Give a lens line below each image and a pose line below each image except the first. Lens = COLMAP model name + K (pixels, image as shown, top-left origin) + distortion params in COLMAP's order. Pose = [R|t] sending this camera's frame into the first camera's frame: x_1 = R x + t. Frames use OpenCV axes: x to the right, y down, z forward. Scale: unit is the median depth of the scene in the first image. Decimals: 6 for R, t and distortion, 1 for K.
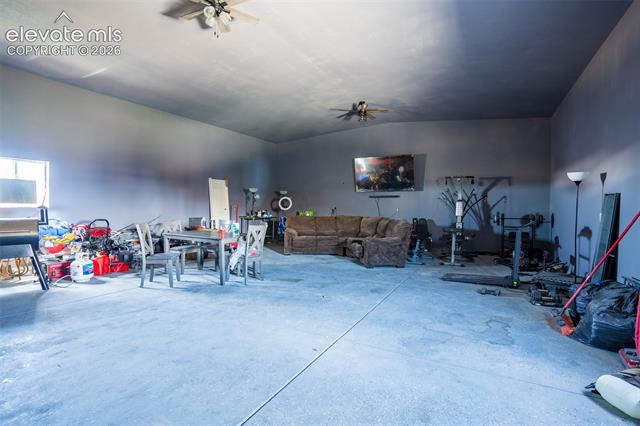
lens RADIAL K [[311.6, 0, 321.1], [0, 311.6, 212.1], [0, 0, 1]] dist [-0.050291, 0.011233]
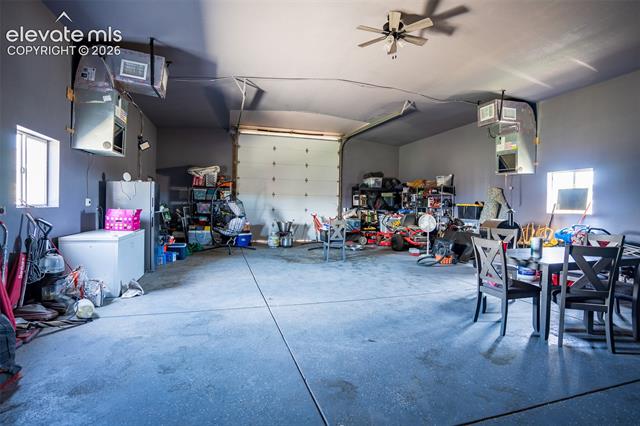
lens RADIAL K [[311.6, 0, 319.9], [0, 311.6, 212.0], [0, 0, 1]] dist [-0.050291, 0.011233]
pose [[-0.698568, -0.010525, -0.715466, 0.740766], [-0.031632, 0.999369, 0.016184, -0.016667], [0.714844, 0.033937, -0.698460, 1.800659]]
